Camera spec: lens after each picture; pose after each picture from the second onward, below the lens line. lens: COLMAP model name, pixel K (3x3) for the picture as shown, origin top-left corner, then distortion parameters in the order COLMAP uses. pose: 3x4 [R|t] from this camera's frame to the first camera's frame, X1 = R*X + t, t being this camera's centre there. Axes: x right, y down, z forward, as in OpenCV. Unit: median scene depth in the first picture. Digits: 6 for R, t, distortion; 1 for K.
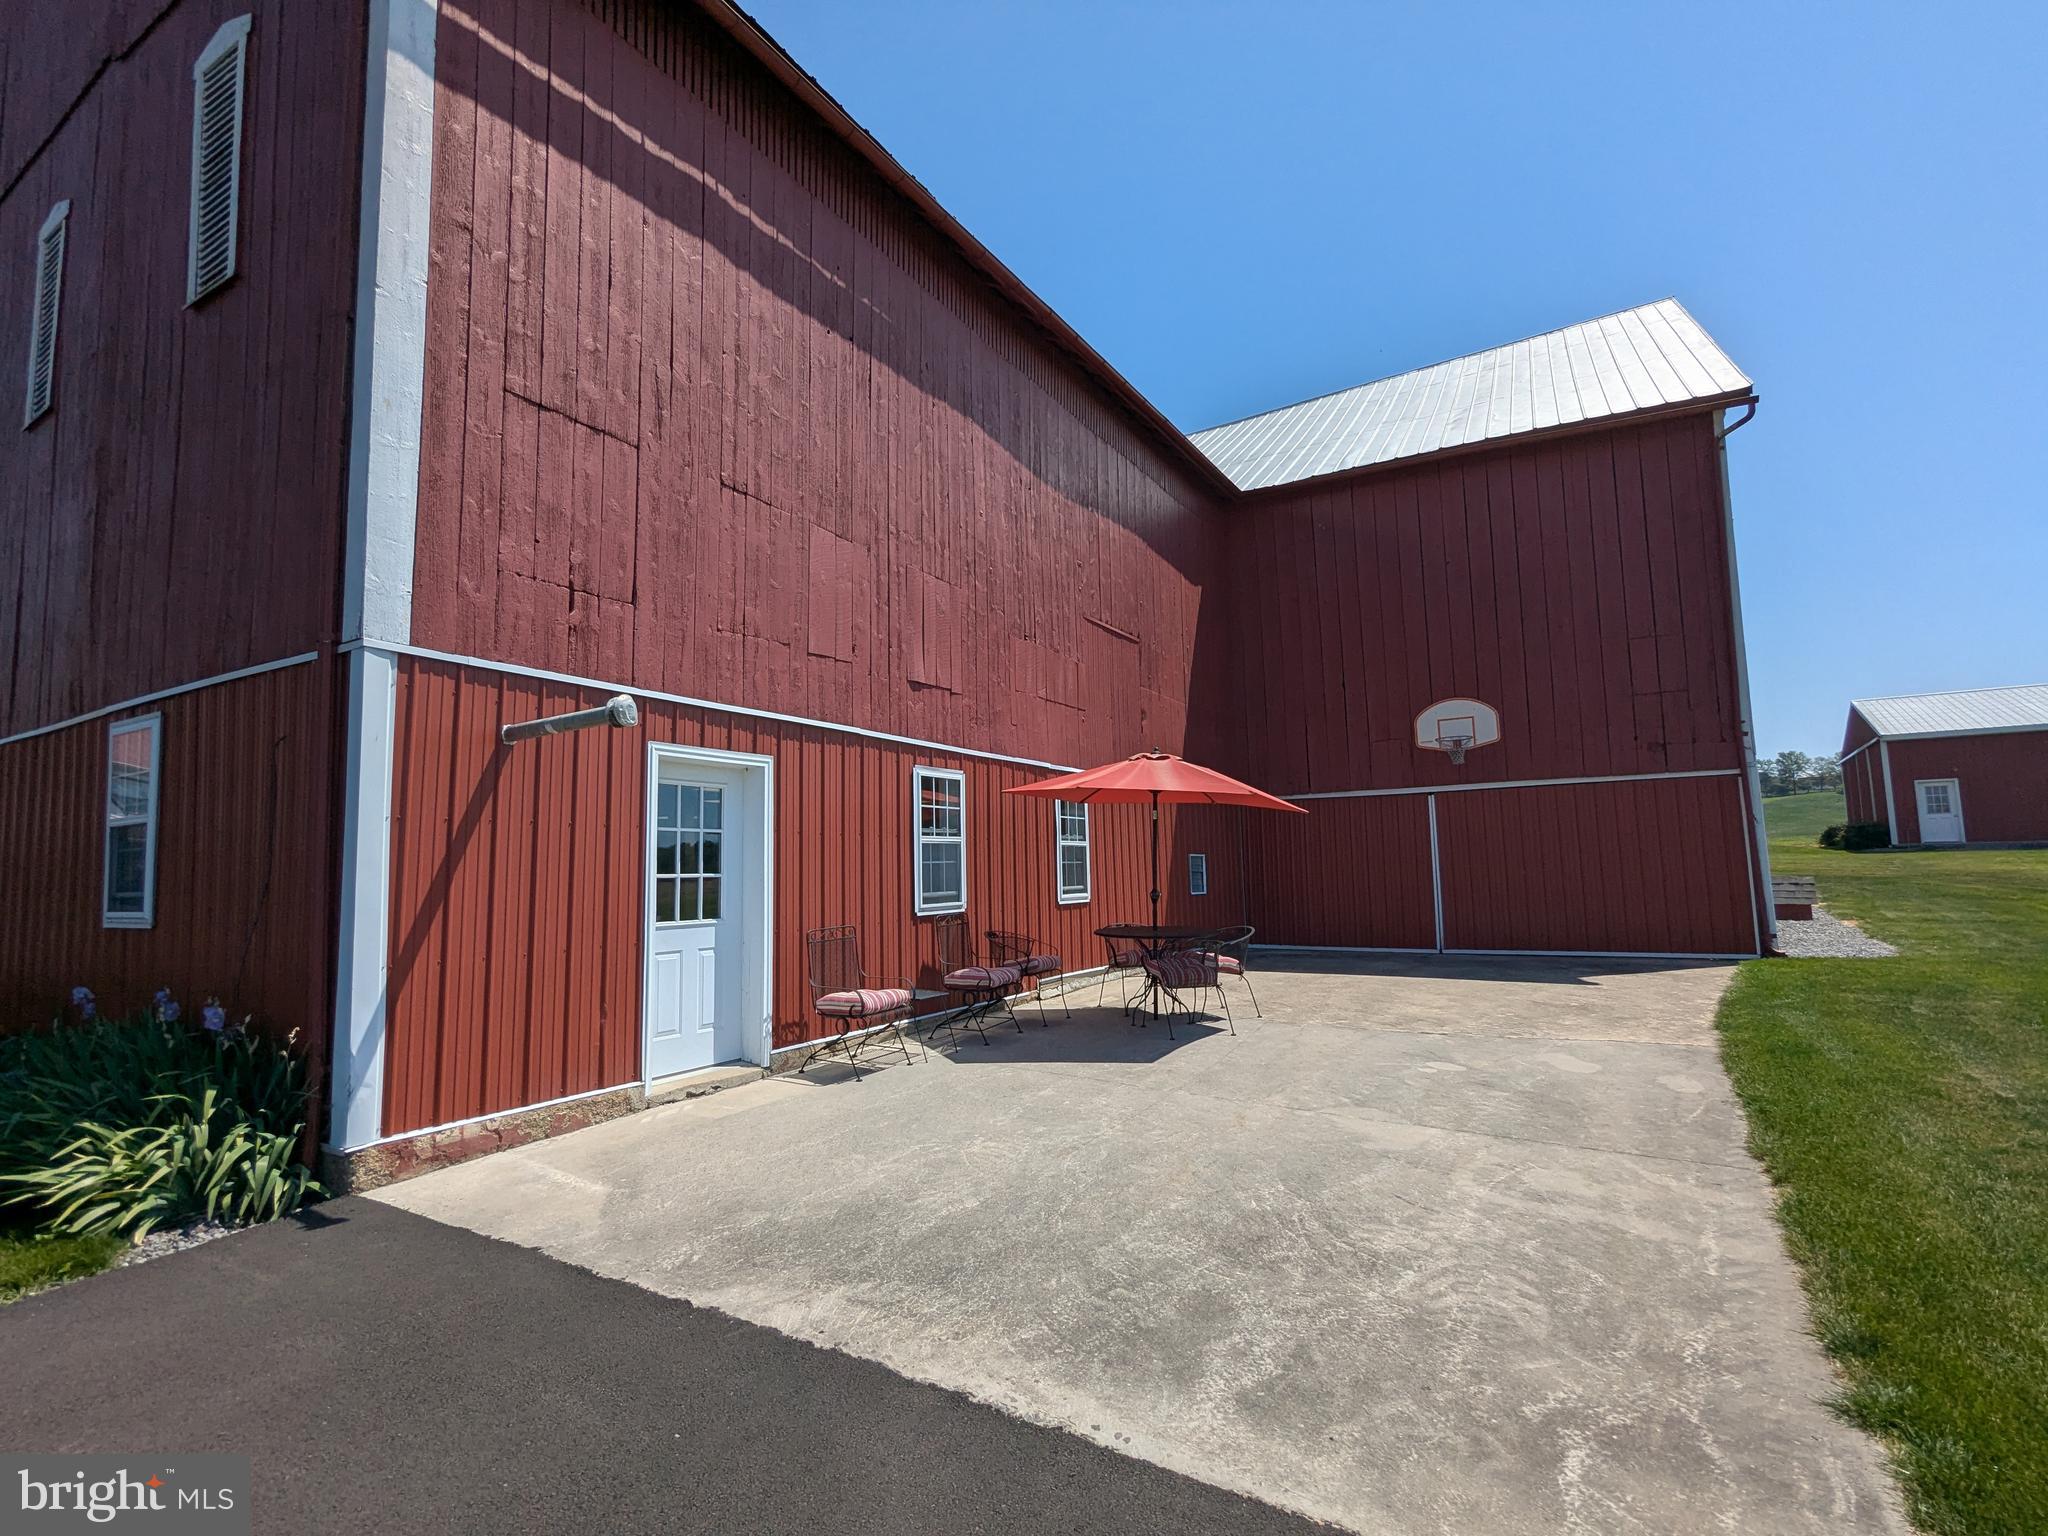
lens RADIAL K [[971.0, 0, 1026.0], [0, 971.0, 766.9], [0, 0, 1]] dist [-0.001251, 0.001994]
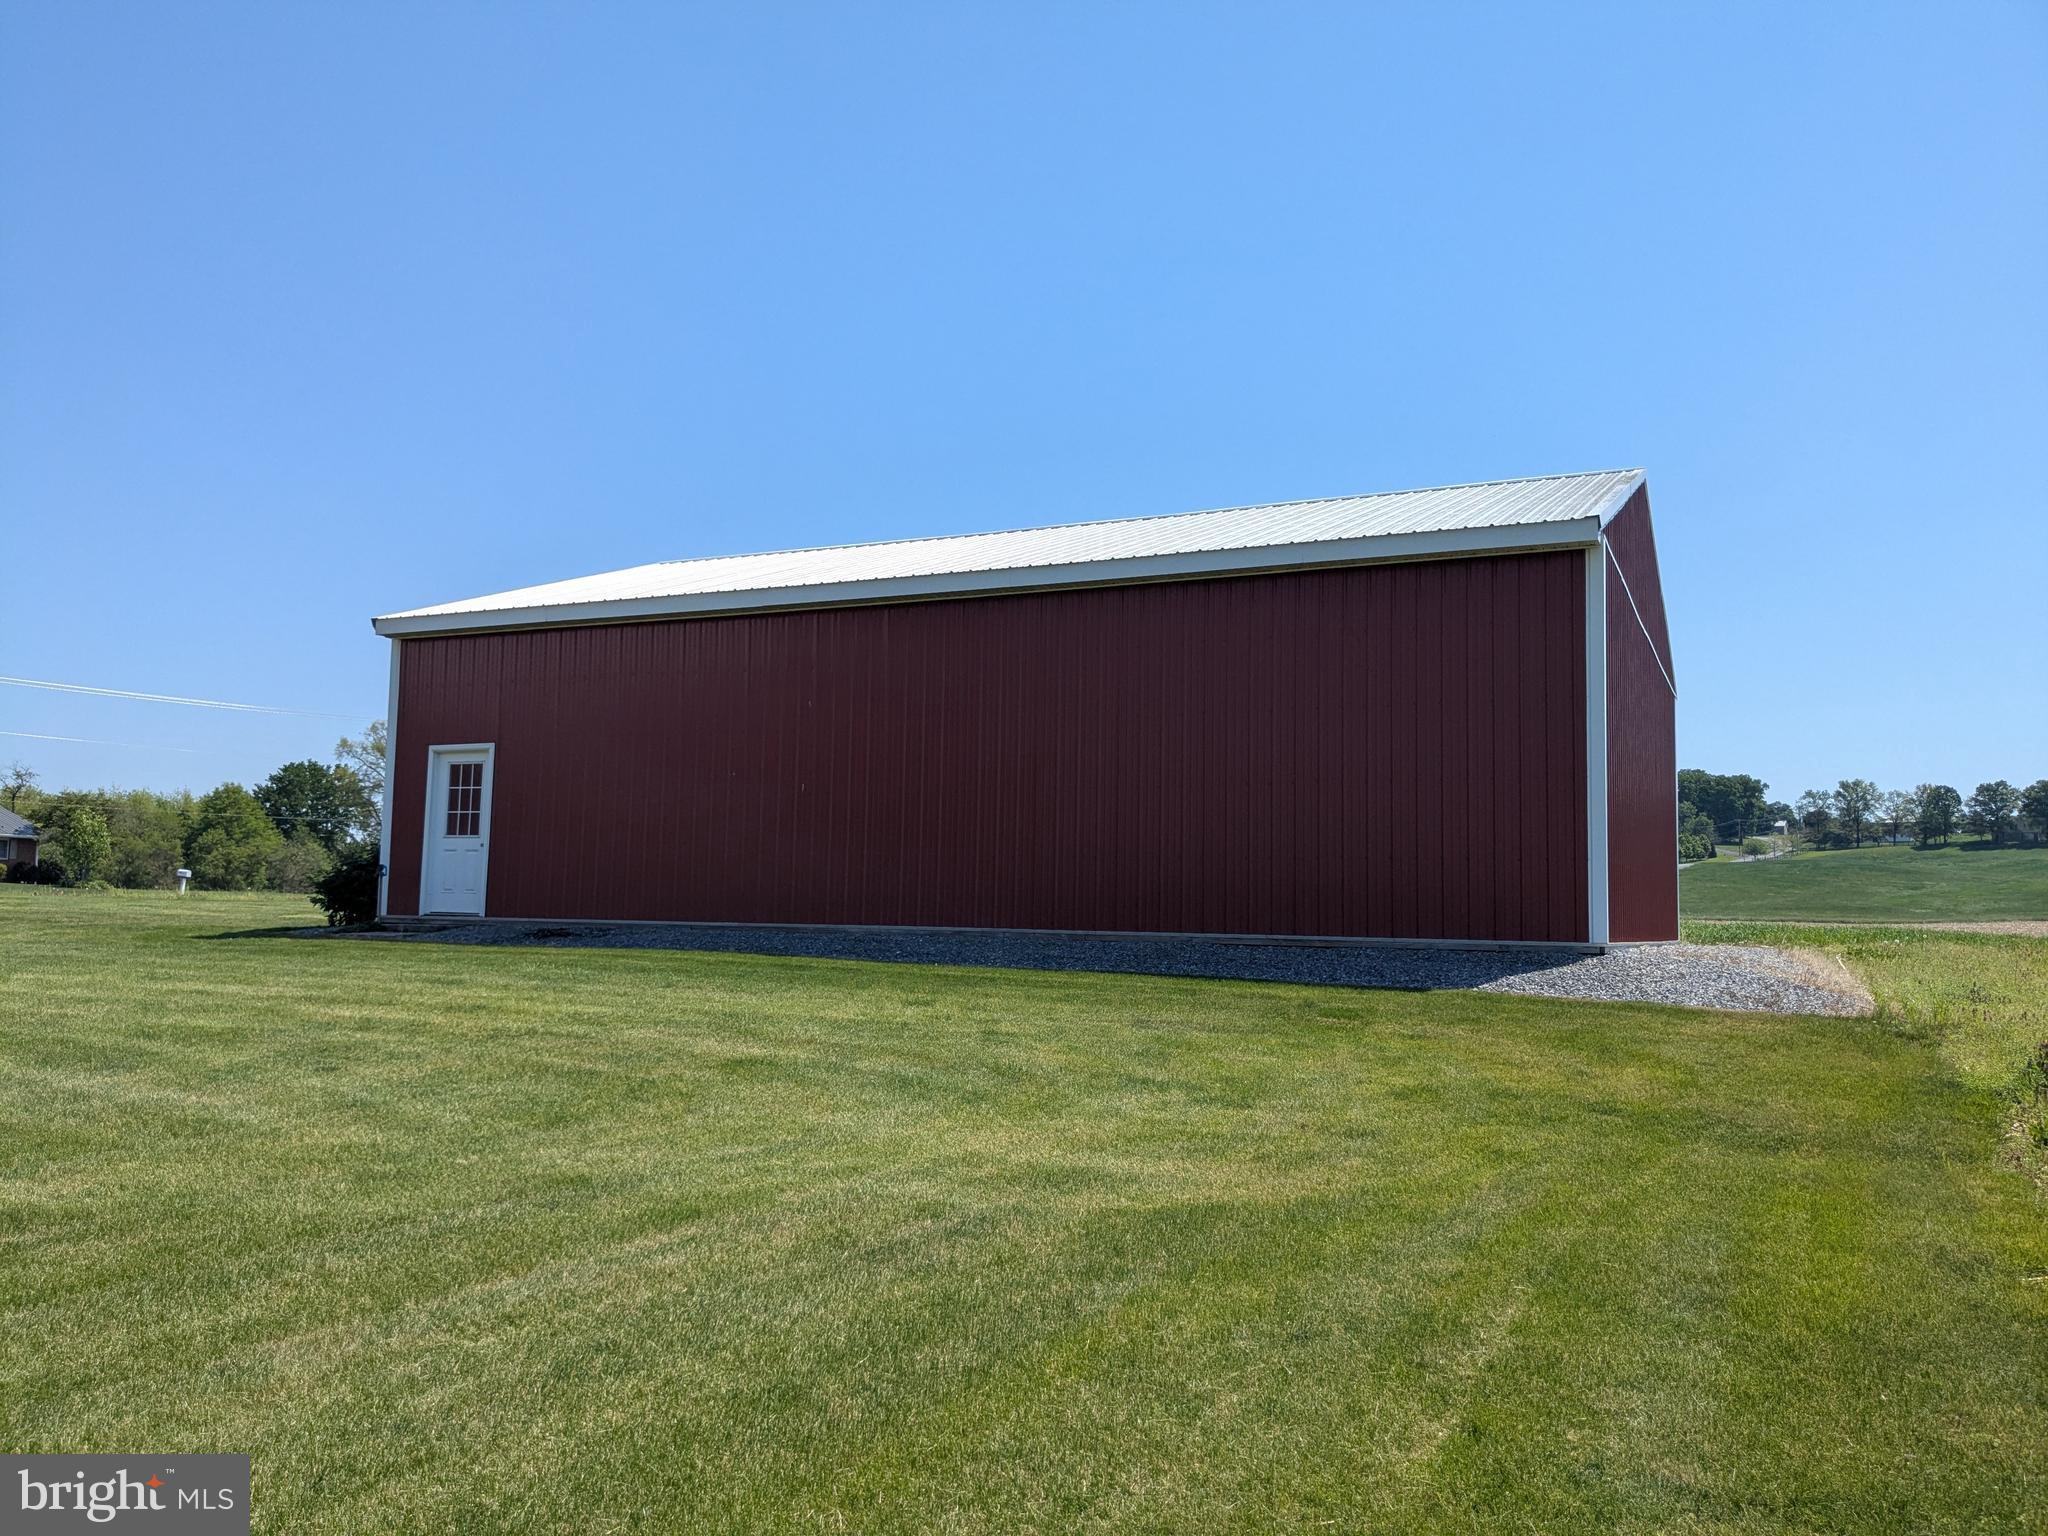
lens RADIAL K [[1647.9, 0, 1020.8], [0, 1647.9, 767.7], [0, 0, 1]] dist [-0.010998, -0.000873]
pose [[0.985690, 0.054785, 0.159417, 5.092059], [-0.056439, 0.998389, 0.005866, 0.033208], [-0.158839, -0.014780, 0.987194, 1.751751]]
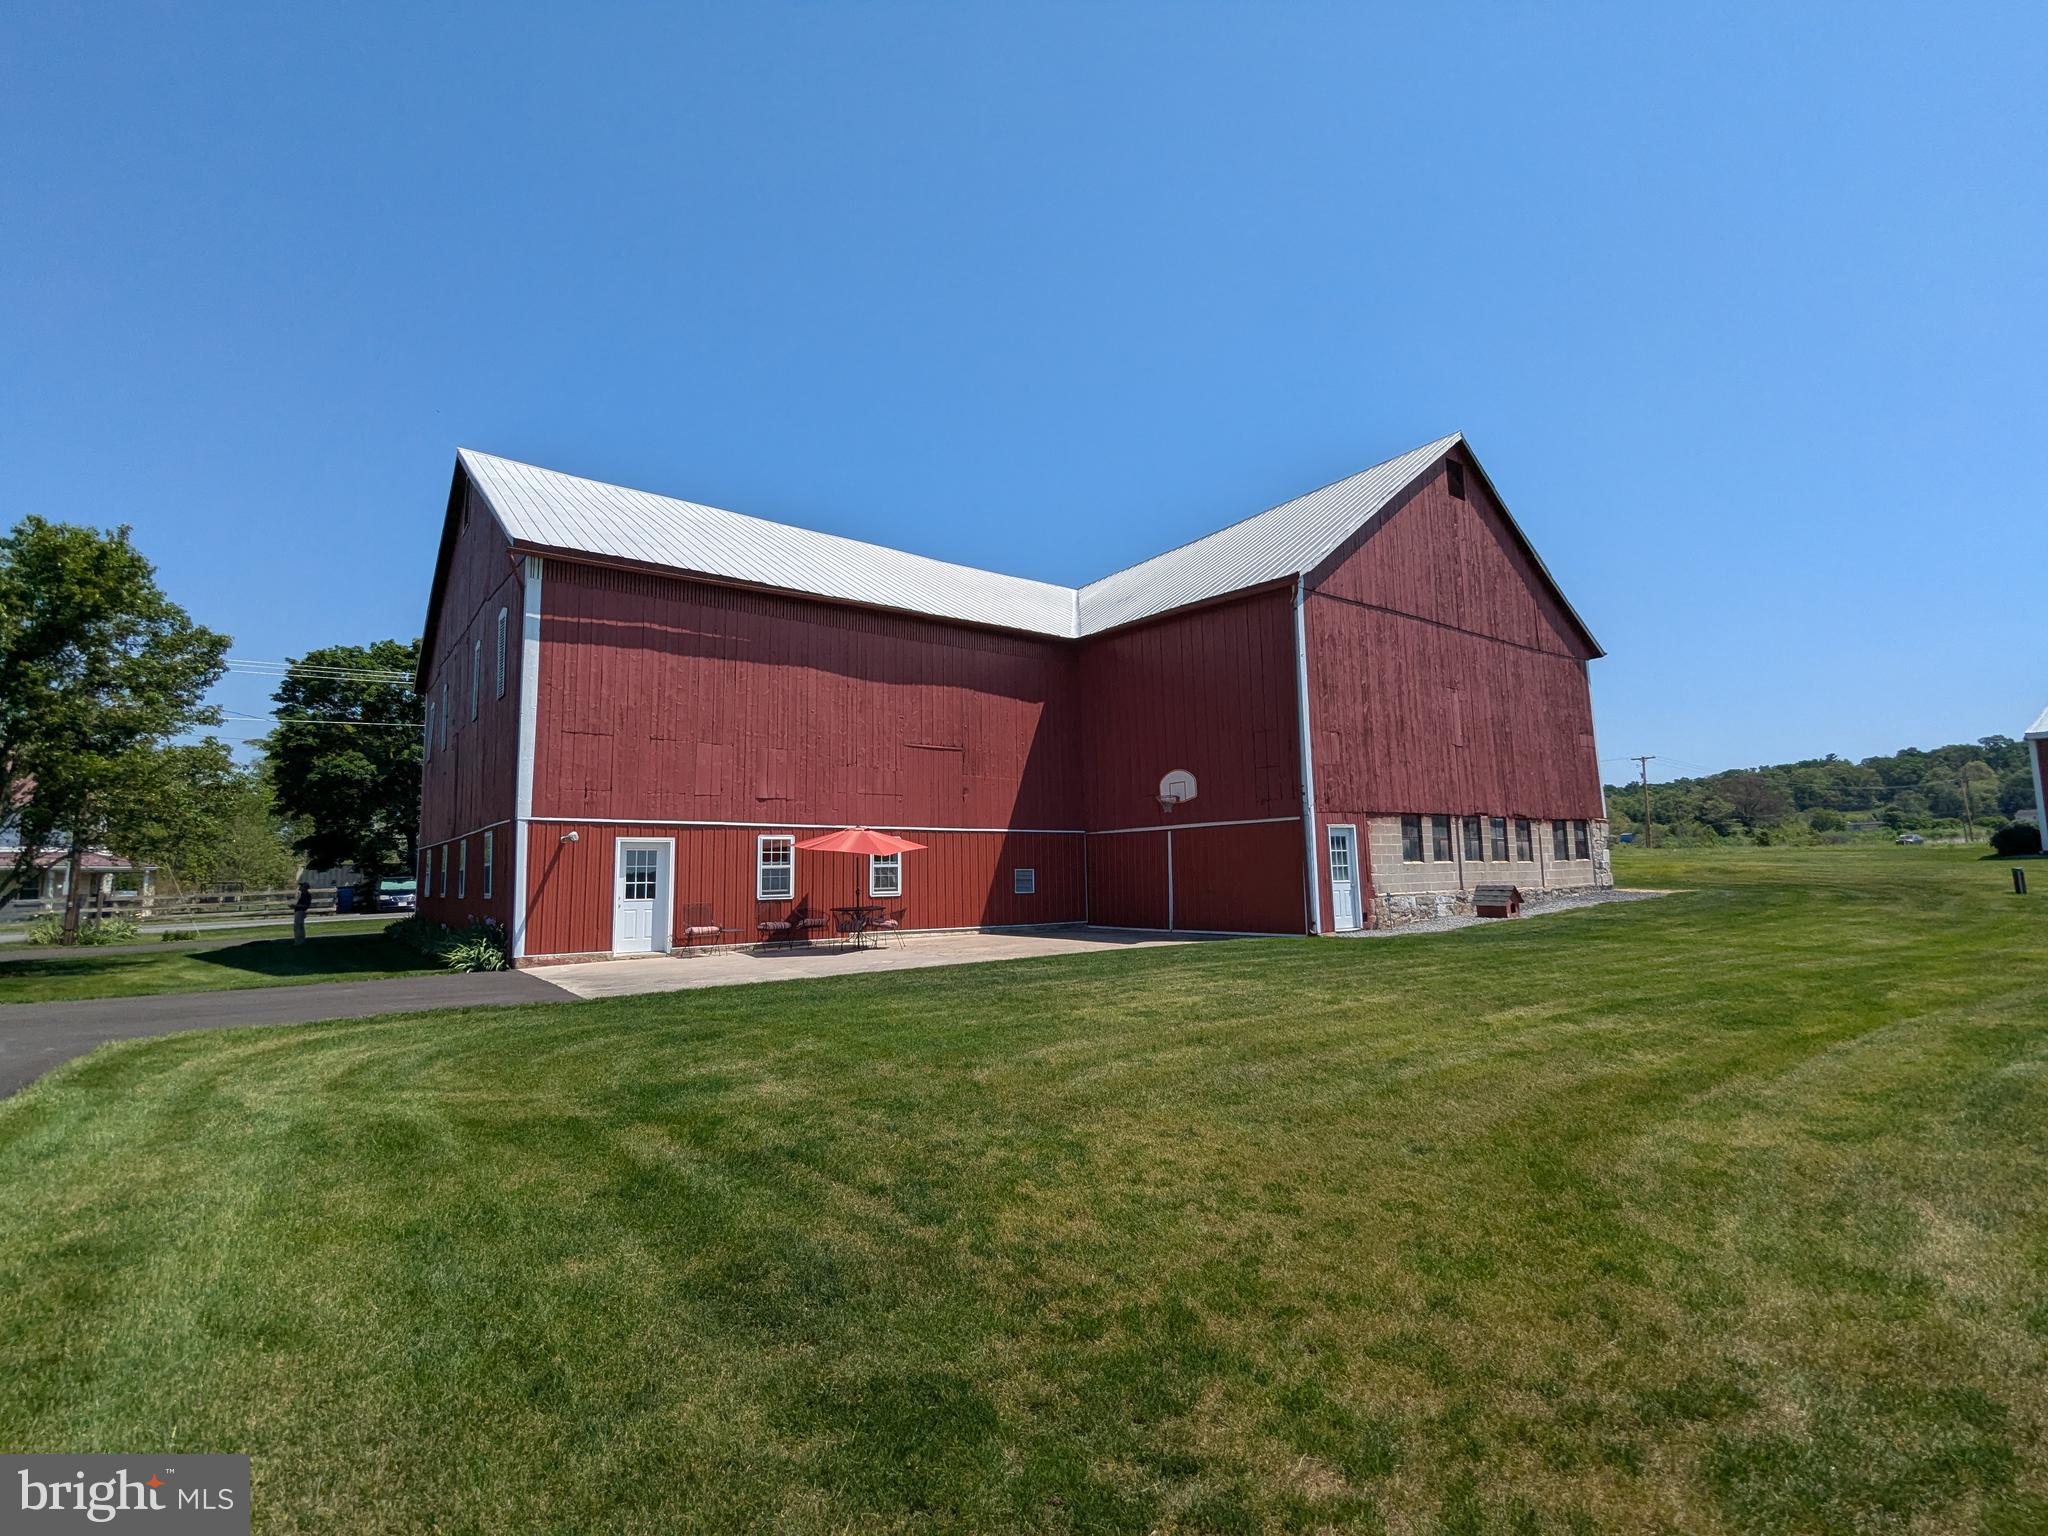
lens RADIAL K [[971.0, 0, 1025.2], [0, 971.0, 763.6], [0, 0, 1]] dist [-0.001251, 0.001994]
pose [[0.930030, -0.039156, -0.365391, 1.623413], [0.037957, 0.999225, -0.010466, -0.150604], [0.365517, -0.004136, 0.930795, -1.128078]]
